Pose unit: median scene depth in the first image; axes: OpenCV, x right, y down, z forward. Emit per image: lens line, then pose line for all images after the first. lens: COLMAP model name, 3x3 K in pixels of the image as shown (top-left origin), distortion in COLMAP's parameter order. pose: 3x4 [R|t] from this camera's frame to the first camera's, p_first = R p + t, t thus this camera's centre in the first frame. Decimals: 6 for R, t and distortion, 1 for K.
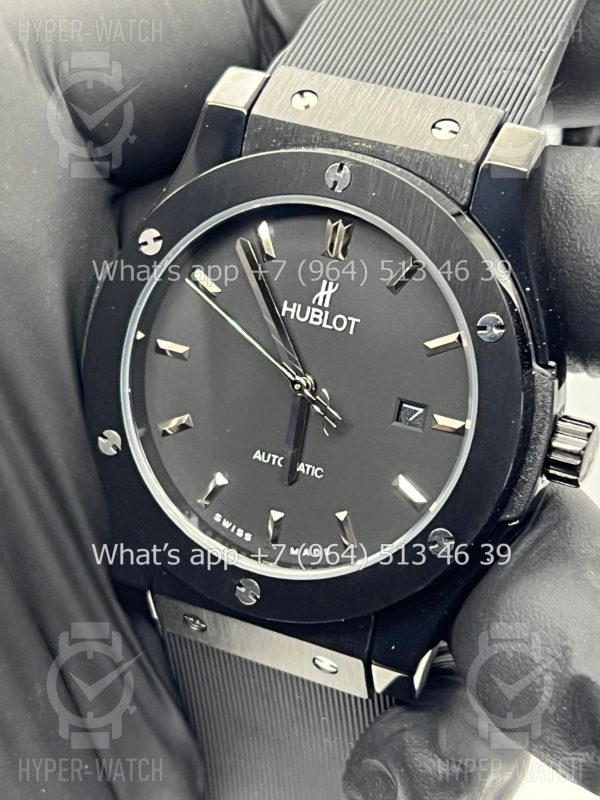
lens RADIAL K [[1907.2, 0, 299.4], [0, 1907.2, 398.3], [0, 0, 1]] dist [0.267862, 0.000000]
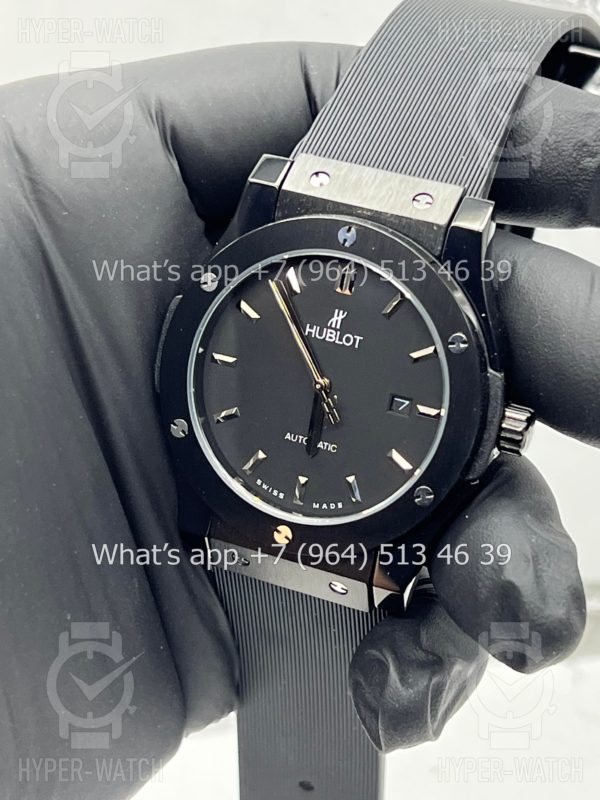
lens RADIAL K [[1907.2, 0, 288.2], [0, 1907.2, 385.9], [0, 0, 1]] dist [0.267862, 0.000000]
pose [[0.999329, -0.010393, 0.035127, -0.071029], [0.010552, 0.999935, -0.004332, -0.000567], [-0.035080, 0.004700, 0.999373, -0.382244]]
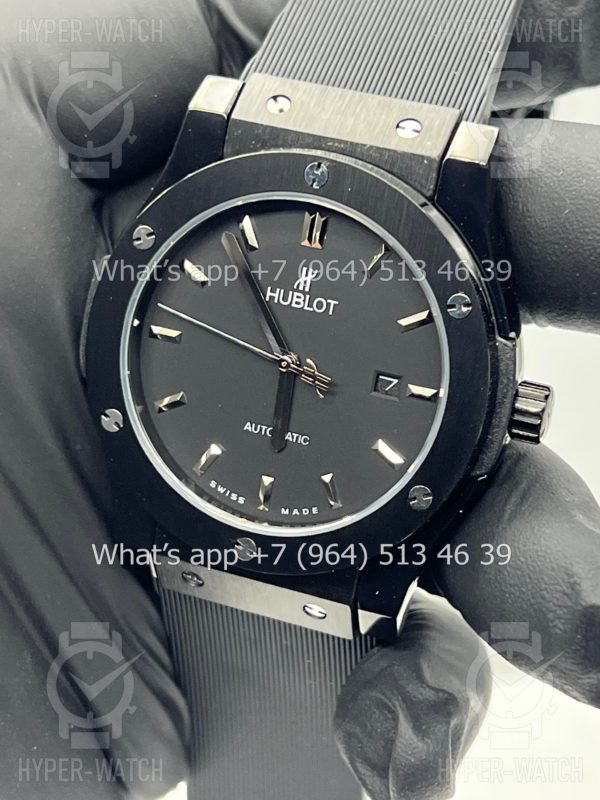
lens RADIAL K [[1907.2, 0, 293.8], [0, 1907.2, 398.9], [0, 0, 1]] dist [0.267862, 0.000000]
pose [[0.996578, -0.038946, 0.072907, -0.076859], [0.037235, 0.999002, 0.024672, -0.012873], [-0.073795, -0.021873, 0.997034, -0.109360]]
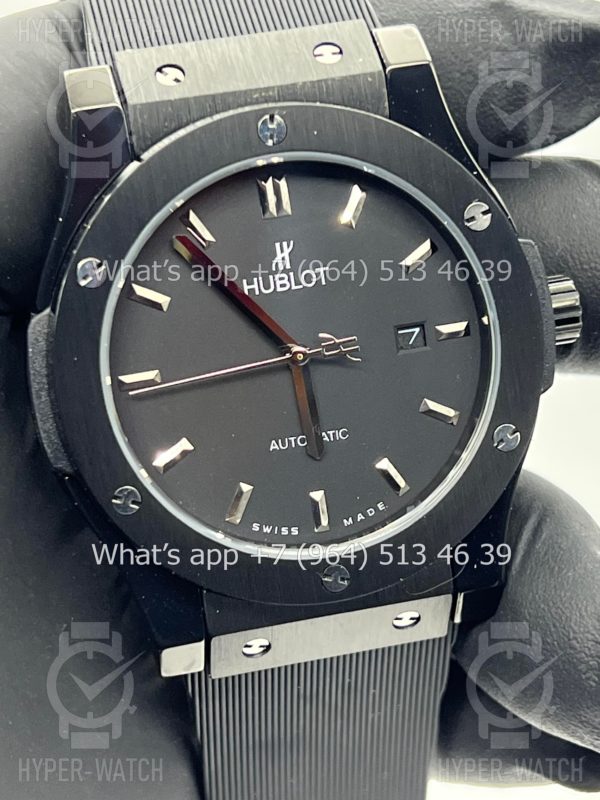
lens RADIAL K [[1907.2, 0, 294.9], [0, 1907.2, 400.4], [0, 0, 1]] dist [0.267862, 0.000000]
pose [[0.779918, -0.374104, 0.501771, -0.482866], [0.390047, 0.917502, 0.077797, -0.060210], [-0.489480, 0.135039, 0.861495, 0.190300]]
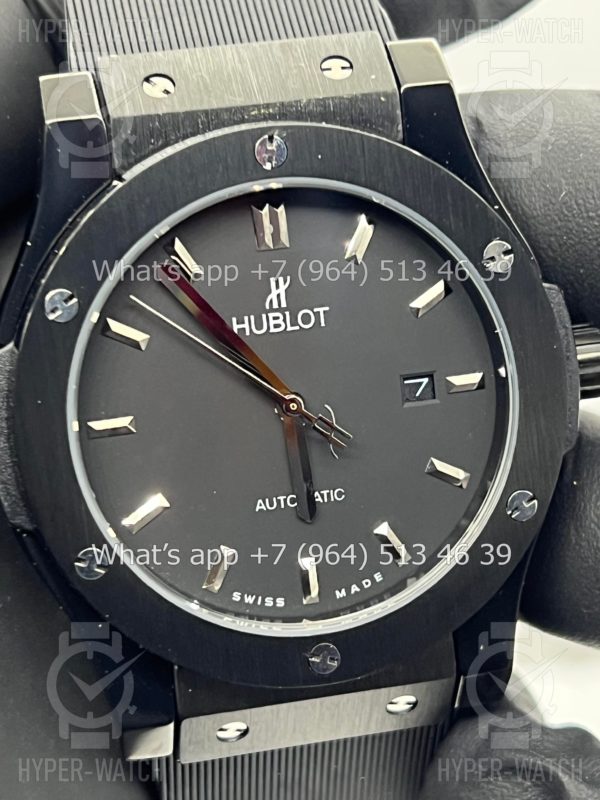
lens RADIAL K [[1907.2, 0, 297.5], [0, 1907.2, 391.9], [0, 0, 1]] dist [0.267862, 0.000000]
pose [[0.790115, -0.342602, 0.508273, -0.421990], [0.356526, 0.931384, 0.073577, -0.072782], [-0.498605, 0.123078, 0.858047, 0.277724]]
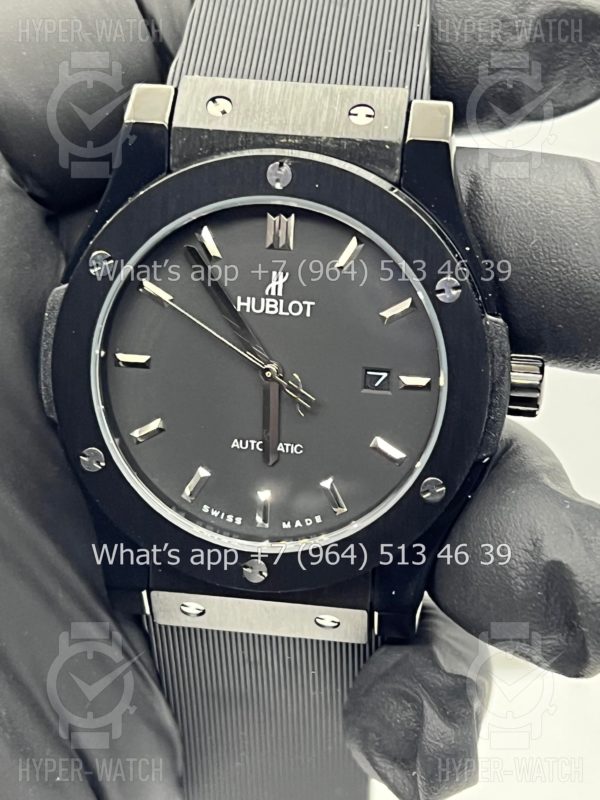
lens RADIAL K [[1907.2, 0, 307.7], [0, 1907.2, 399.3], [0, 0, 1]] dist [0.267862, 0.000000]
pose [[0.952685, -0.189003, 0.238053, -0.236076], [0.178669, 0.981795, 0.064467, -0.056987], [-0.245903, -0.018884, 0.969110, -0.040592]]
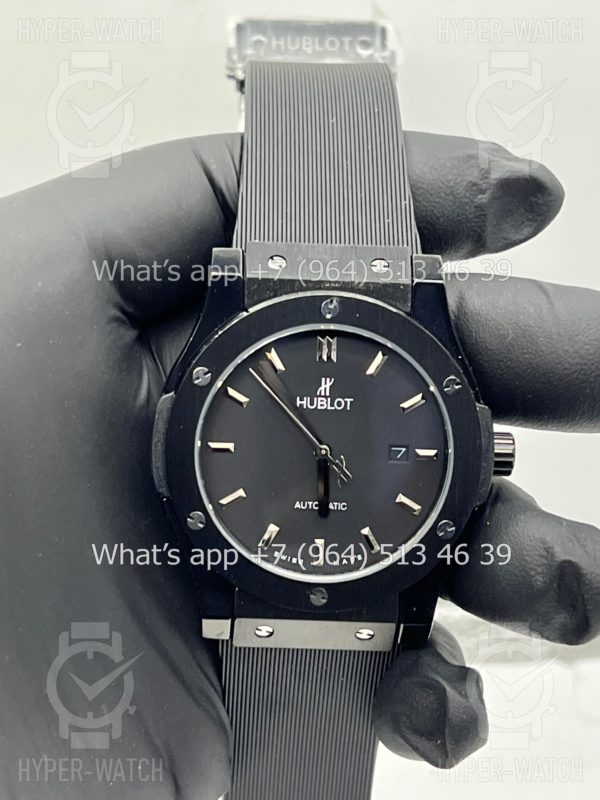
lens RADIAL K [[1907.2, 0, 299.6], [0, 1907.2, 400.0], [0, 0, 1]] dist [0.267862, 0.000000]
pose [[0.890799, -0.200871, 0.407589, -0.608802], [0.214333, 0.976675, 0.012900, -0.068050], [-0.400673, 0.075868, 0.913075, -0.342864]]
